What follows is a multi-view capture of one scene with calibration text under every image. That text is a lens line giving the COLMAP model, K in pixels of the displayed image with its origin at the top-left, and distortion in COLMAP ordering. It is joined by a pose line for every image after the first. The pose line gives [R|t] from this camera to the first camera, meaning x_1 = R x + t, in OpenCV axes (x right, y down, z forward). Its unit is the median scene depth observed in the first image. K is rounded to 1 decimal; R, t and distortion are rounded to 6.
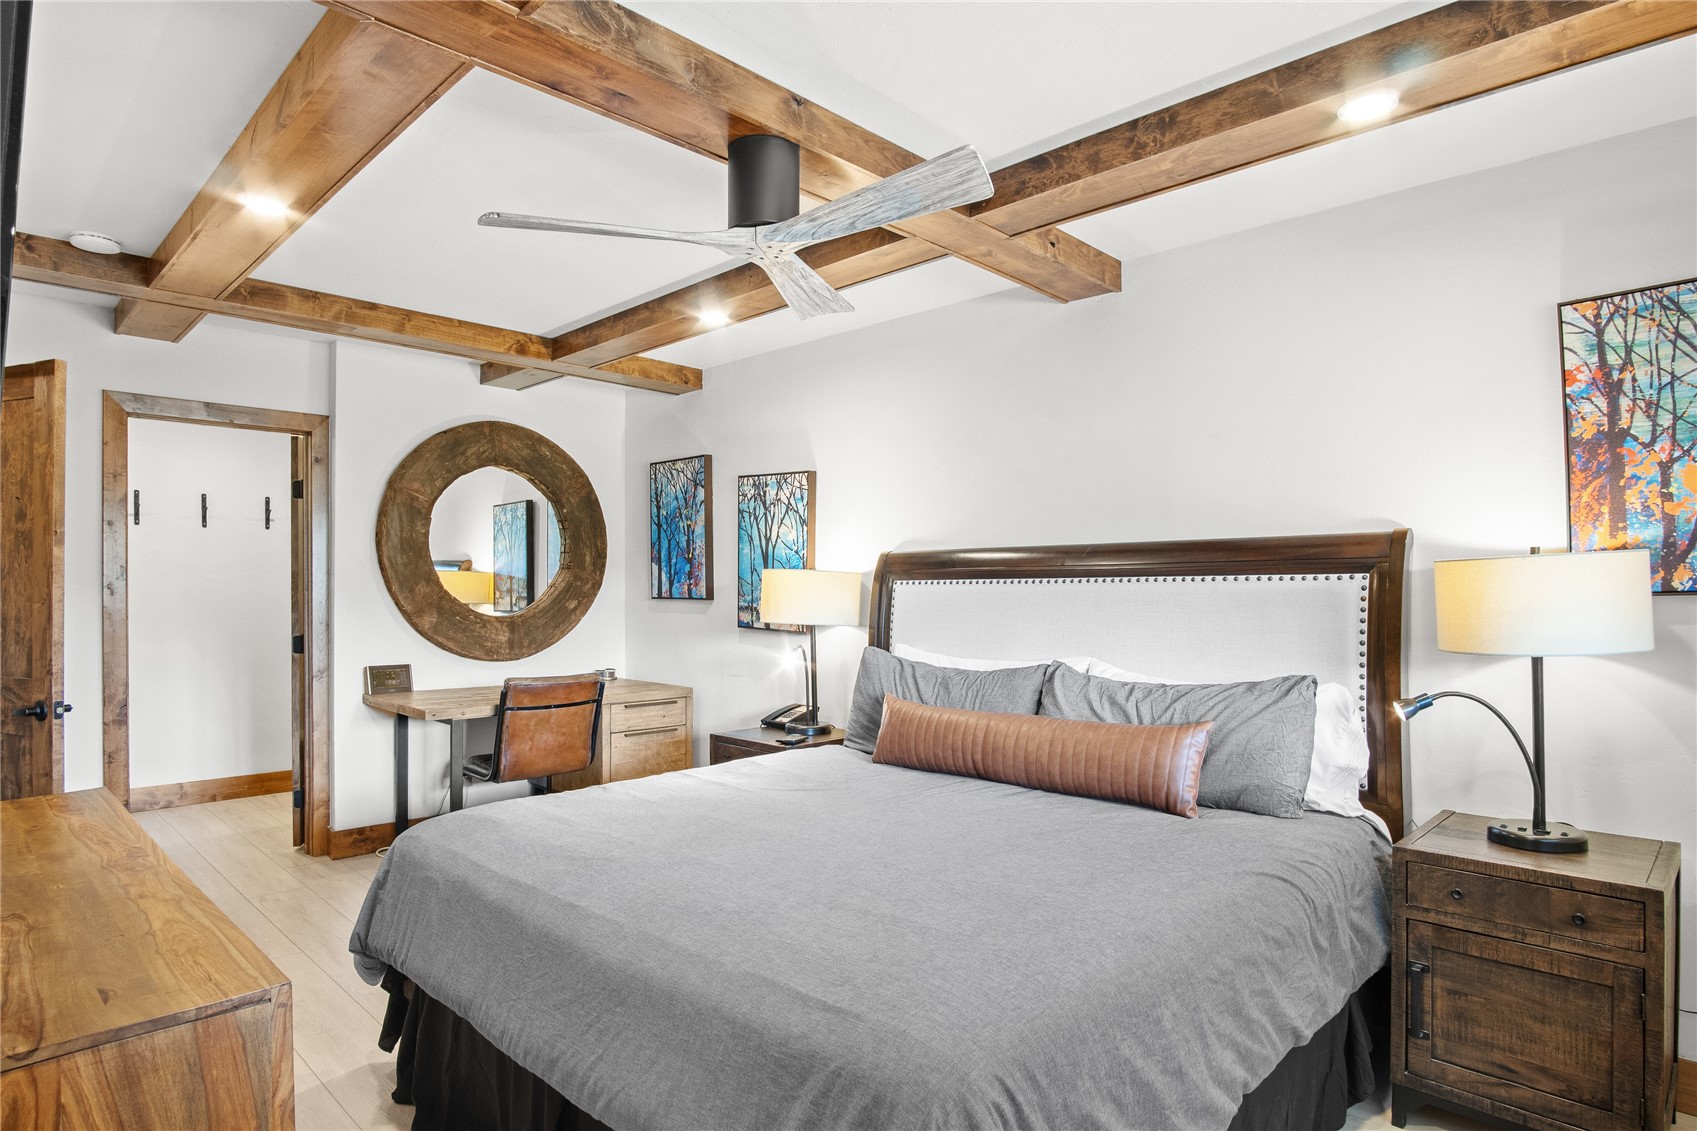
lens RADIAL K [[927.2, 0, 847.5], [0, 927.2, 567.7], [0, 0, 1]] dist [-0.032055, 0.009021]
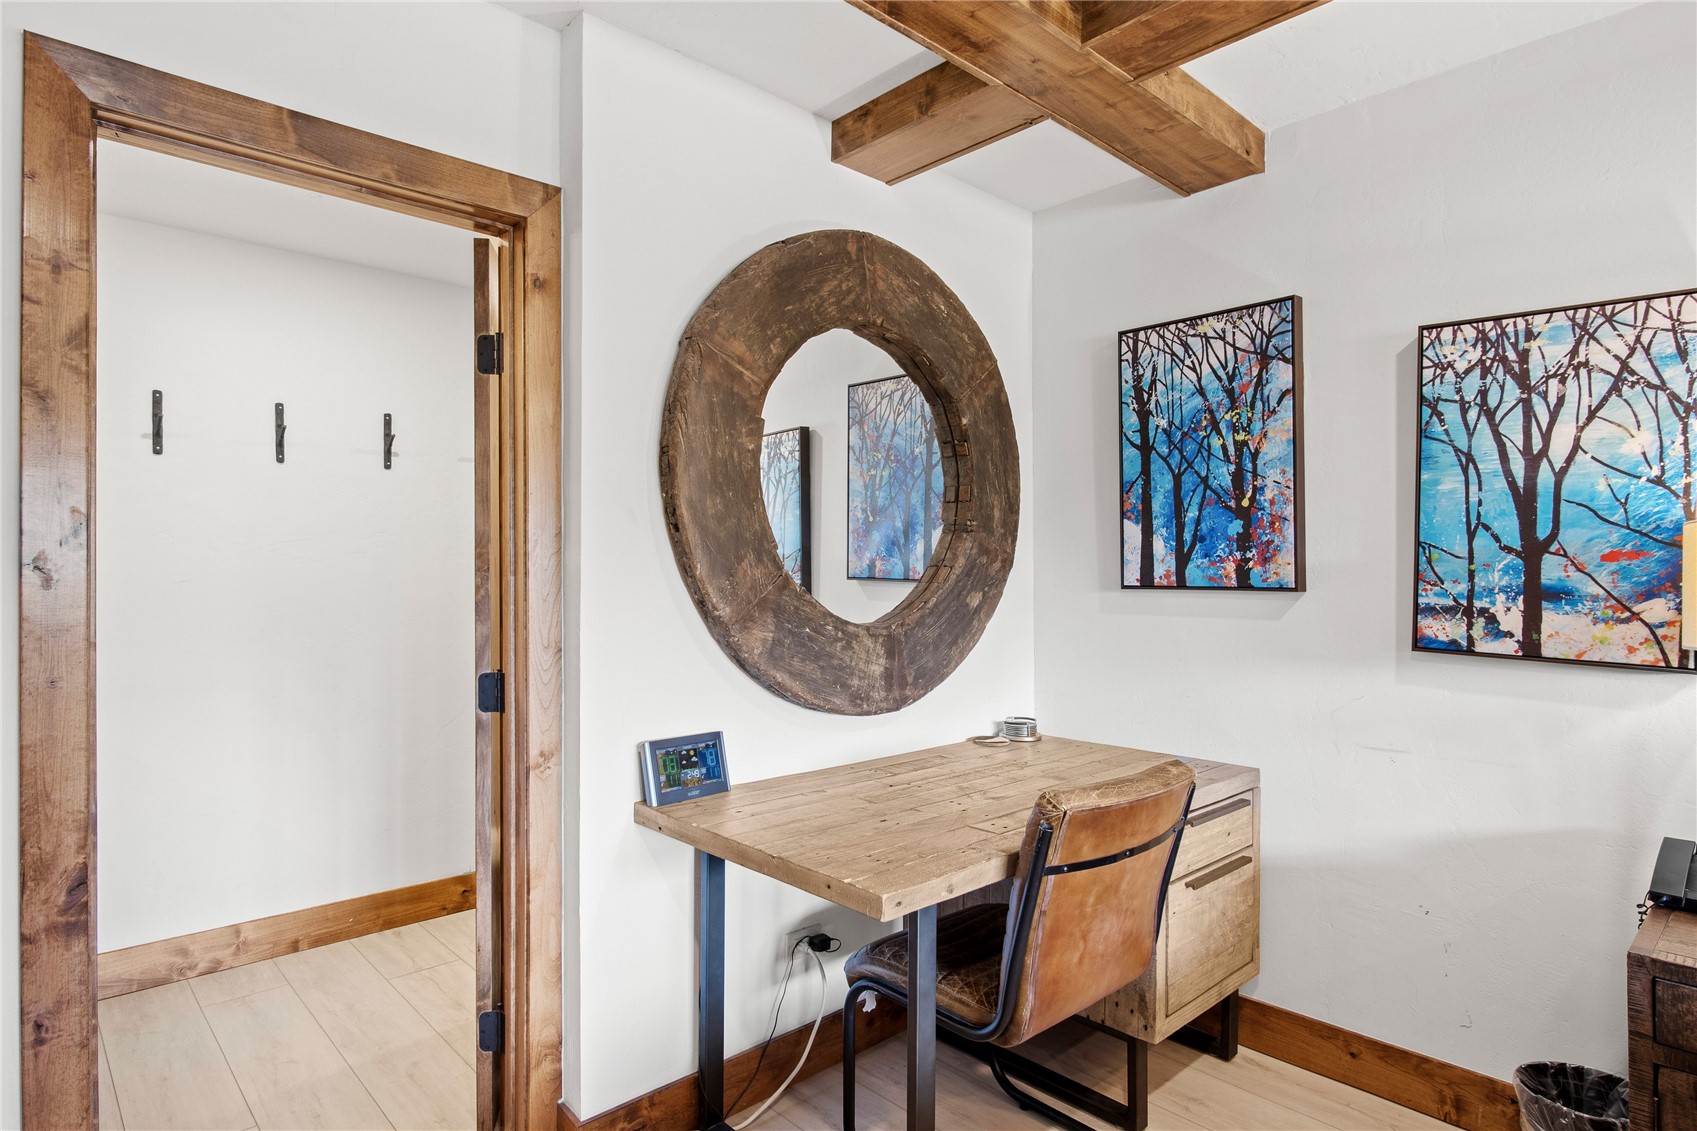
lens RADIAL K [[909.2, 0, 856.8], [0, 909.2, 546.2], [0, 0, 1]] dist [-0.002467, -0.002306]
pose [[0.999314, -0.003415, -0.036874, -0.379689], [0.003157, 0.999970, -0.007048, 0.013892], [0.036897, 0.006927, 0.999295, 0.526482]]
